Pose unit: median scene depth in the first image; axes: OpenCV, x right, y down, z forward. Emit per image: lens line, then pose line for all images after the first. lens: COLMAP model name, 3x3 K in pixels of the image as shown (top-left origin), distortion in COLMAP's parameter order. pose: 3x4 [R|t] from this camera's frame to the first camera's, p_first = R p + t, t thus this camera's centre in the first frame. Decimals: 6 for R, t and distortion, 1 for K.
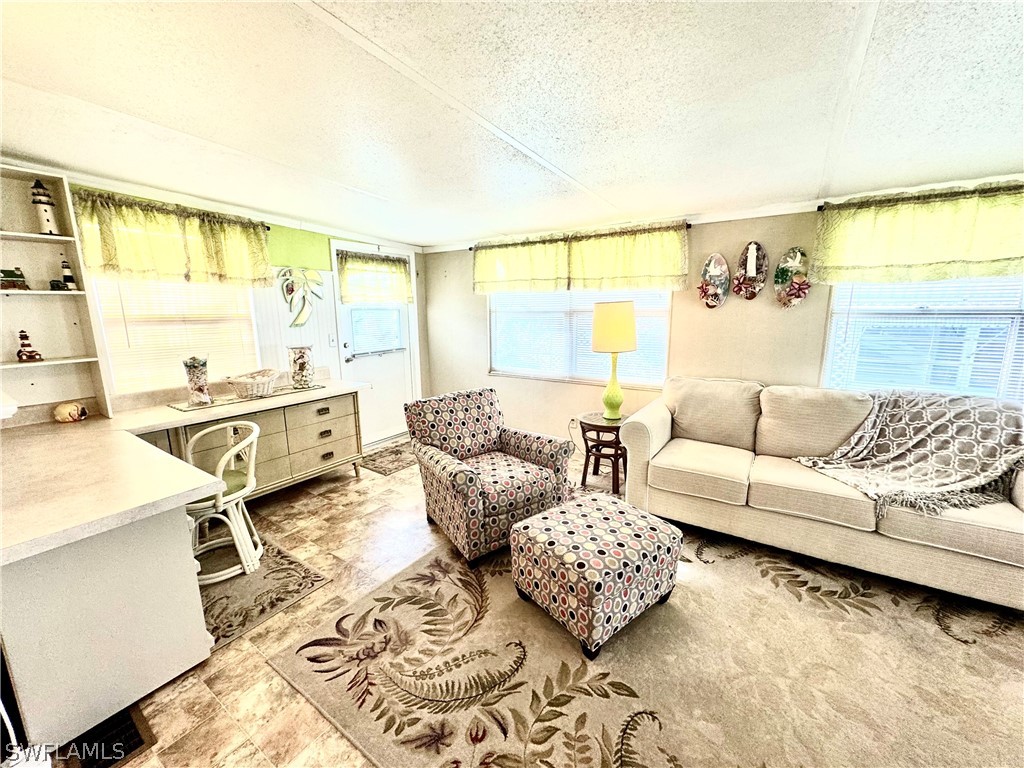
lens RADIAL K [[409.8, 0, 512.5], [0, 409.8, 384.6], [0, 0, 1]] dist [-0.002331, 0.000098]
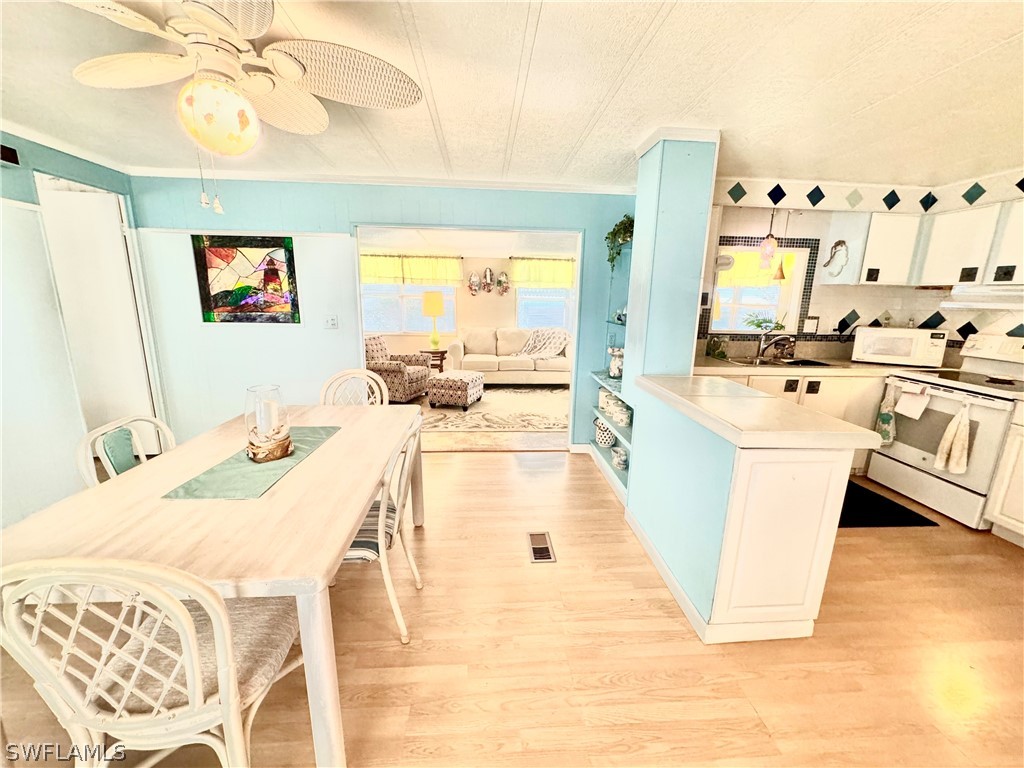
lens RADIAL K [[409.8, 0, 511.2], [0, 409.8, 385.5], [0, 0, 1]] dist [-0.002331, 0.000098]
pose [[0.793401, -0.107861, 0.599066, -0.902576], [0.084430, 0.994162, 0.067177, 0.202195], [-0.602815, -0.002719, 0.797876, -1.098234]]
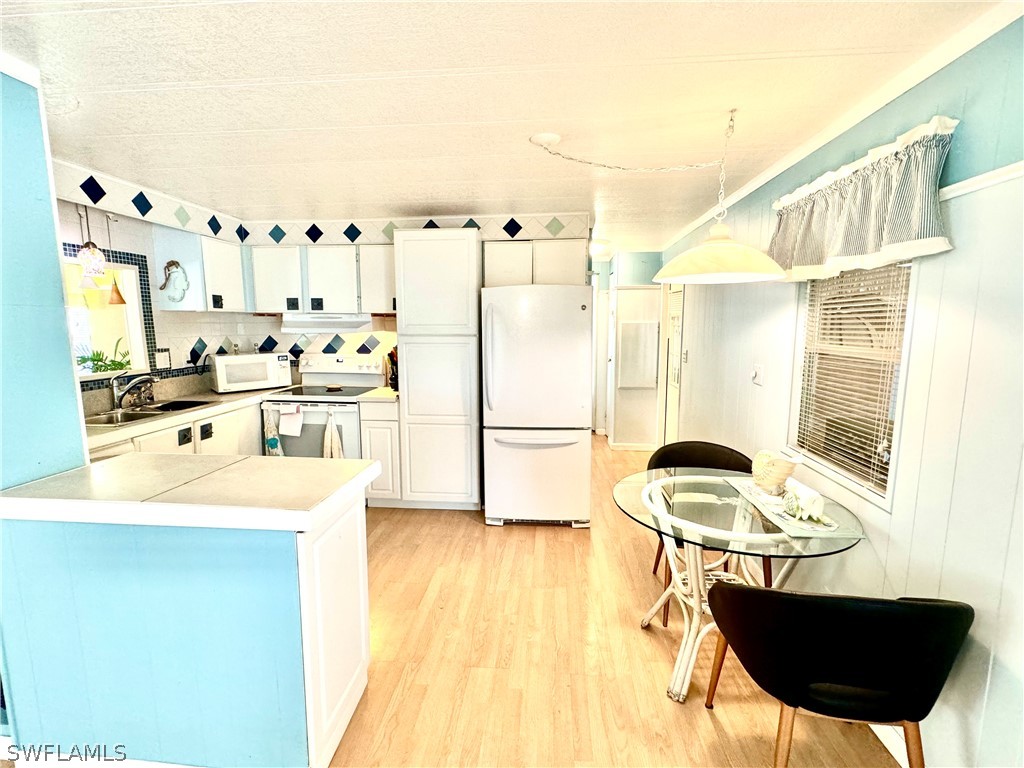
lens RADIAL K [[468.8, 0, 511.6], [0, 468.8, 384.9], [0, 0, 1]] dist [0.000814, -0.000415]
pose [[-0.477327, -0.109255, 0.871907, -0.849444], [0.162932, 0.964030, 0.209996, 0.129161], [-0.863488, 0.242299, -0.442357, -0.839010]]
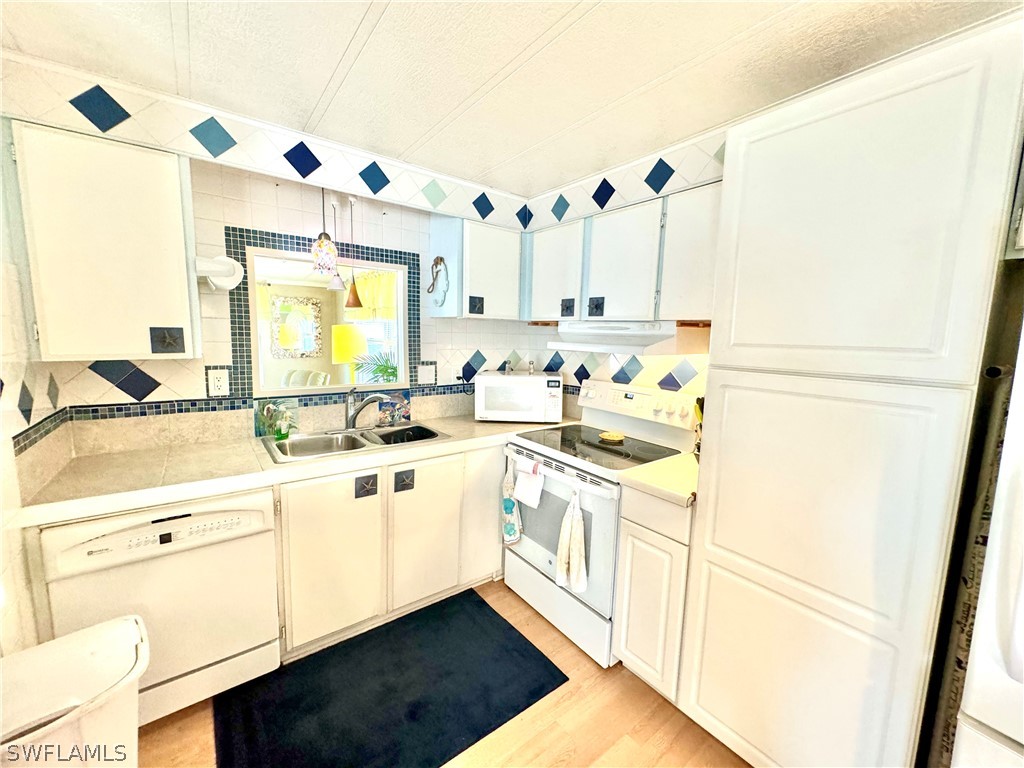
lens RADIAL K [[409.8, 0, 512.8], [0, 409.8, 384.6], [0, 0, 1]] dist [-0.002331, 0.000098]
pose [[0.326490, -0.101088, 0.939779, -0.085807], [0.143823, 0.988000, 0.056309, 0.177828], [-0.934194, 0.116777, 0.337111, -1.126794]]
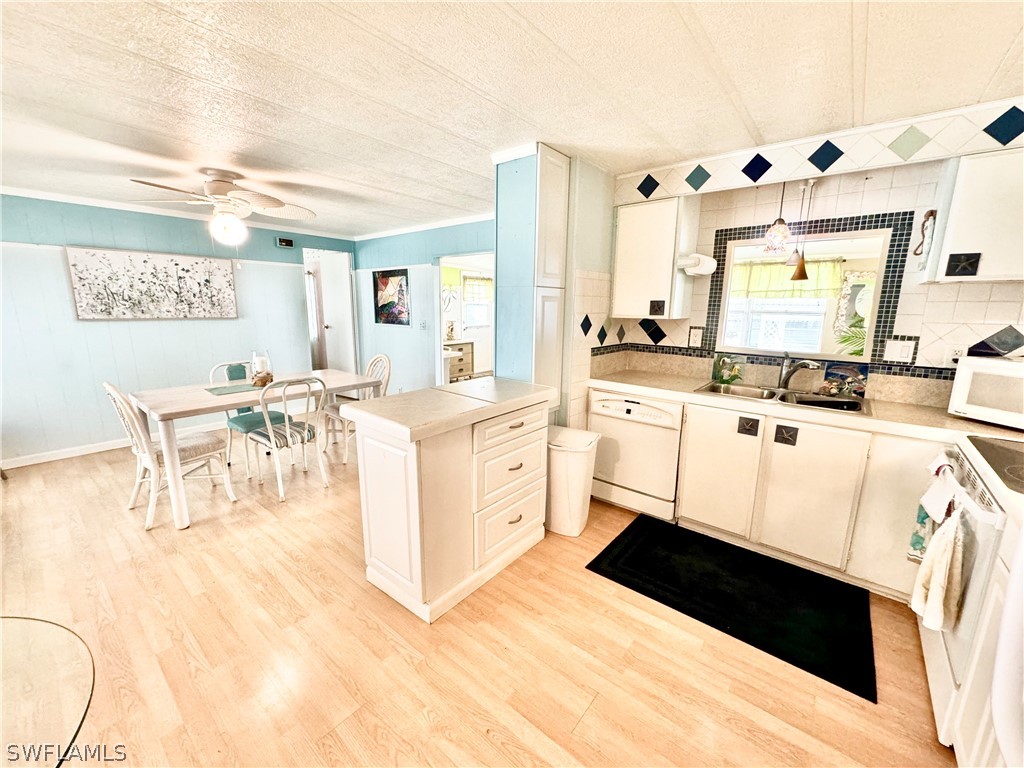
lens RADIAL K [[409.8, 0, 510.9], [0, 409.8, 384.2], [0, 0, 1]] dist [-0.002331, 0.000098]
pose [[0.994294, 0.039114, -0.099245, 0.056402], [-0.037902, 0.999182, 0.014070, 0.271021], [0.099714, -0.010228, 0.994964, -1.552030]]
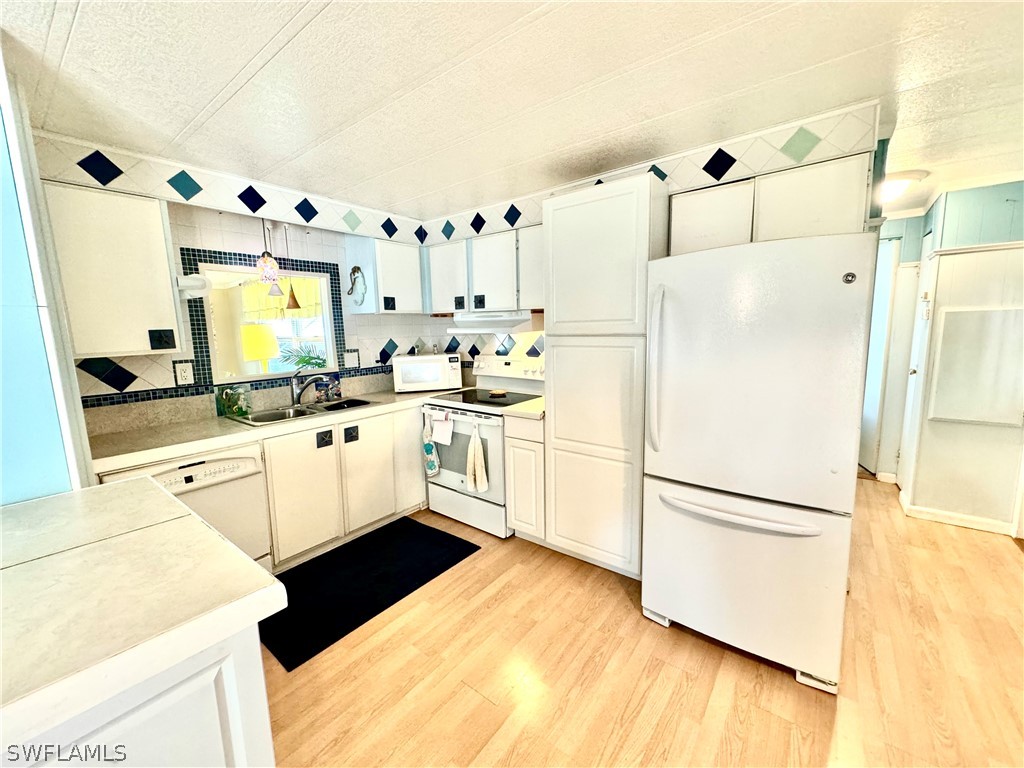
lens RADIAL K [[409.8, 0, 512.5], [0, 409.8, 384.6], [0, 0, 1]] dist [-0.002331, 0.000098]
pose [[0.072139, -0.136689, 0.987984, -0.430560], [0.203008, 0.971841, 0.119633, 0.203389], [-0.976516, 0.191938, 0.097857, -1.186400]]
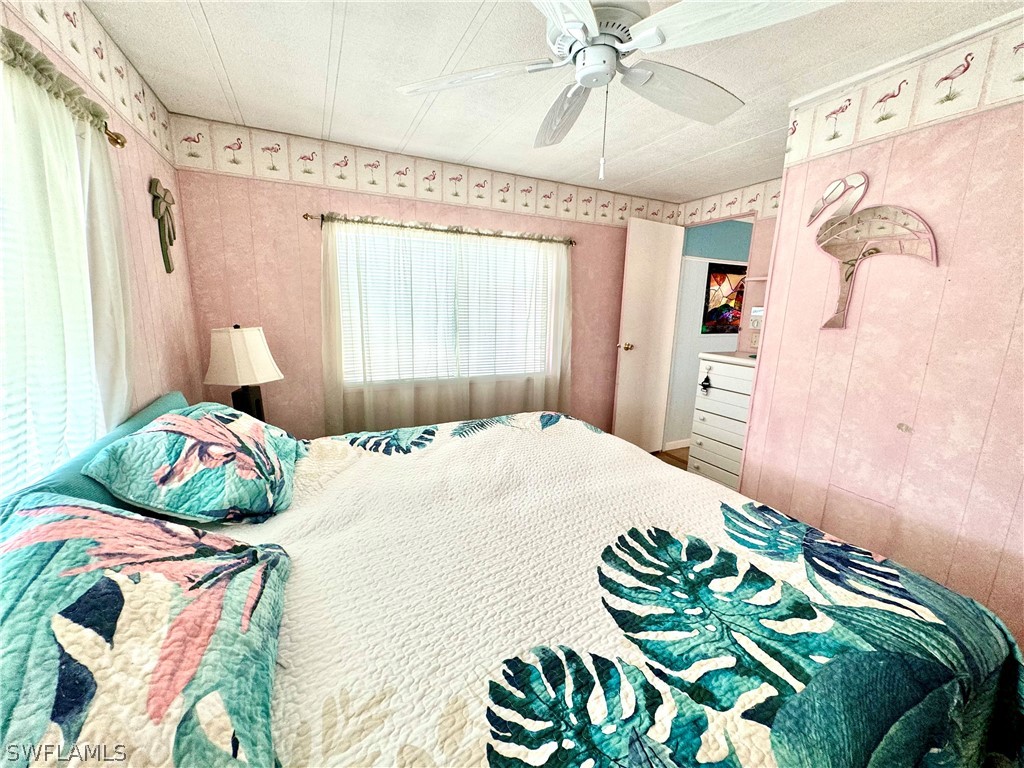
lens RADIAL K [[409.8, 0, 510.3], [0, 409.8, 390.0], [0, 0, 1]] dist [-0.002331, 0.000098]
pose [[0.514069, -0.138663, 0.846466, -2.599290], [0.132835, 0.987811, 0.081145, -0.005105], [-0.847400, 0.070726, 0.526223, 0.335573]]
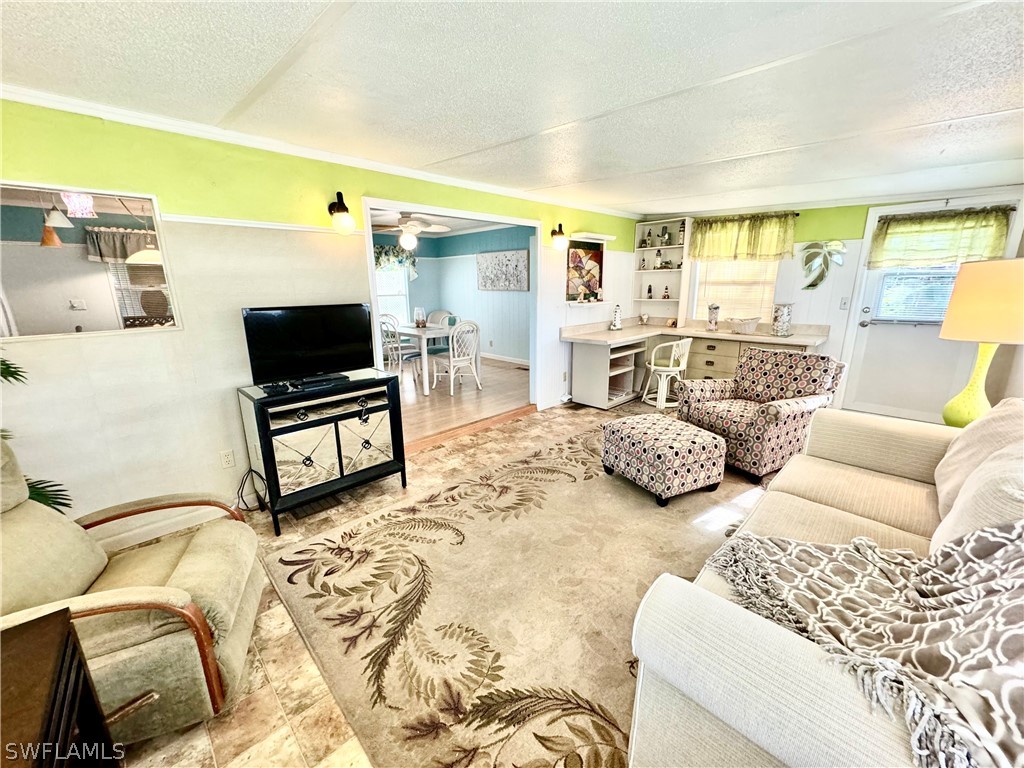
lens RADIAL K [[409.8, 0, 513.2], [0, 409.8, 387.4], [0, 0, 1]] dist [-0.002331, 0.000098]
pose [[-0.202672, 0.252780, -0.946058, 1.275871], [-0.165570, 0.943353, 0.287527, -0.097205], [0.965148, 0.214913, -0.149338, 0.525516]]
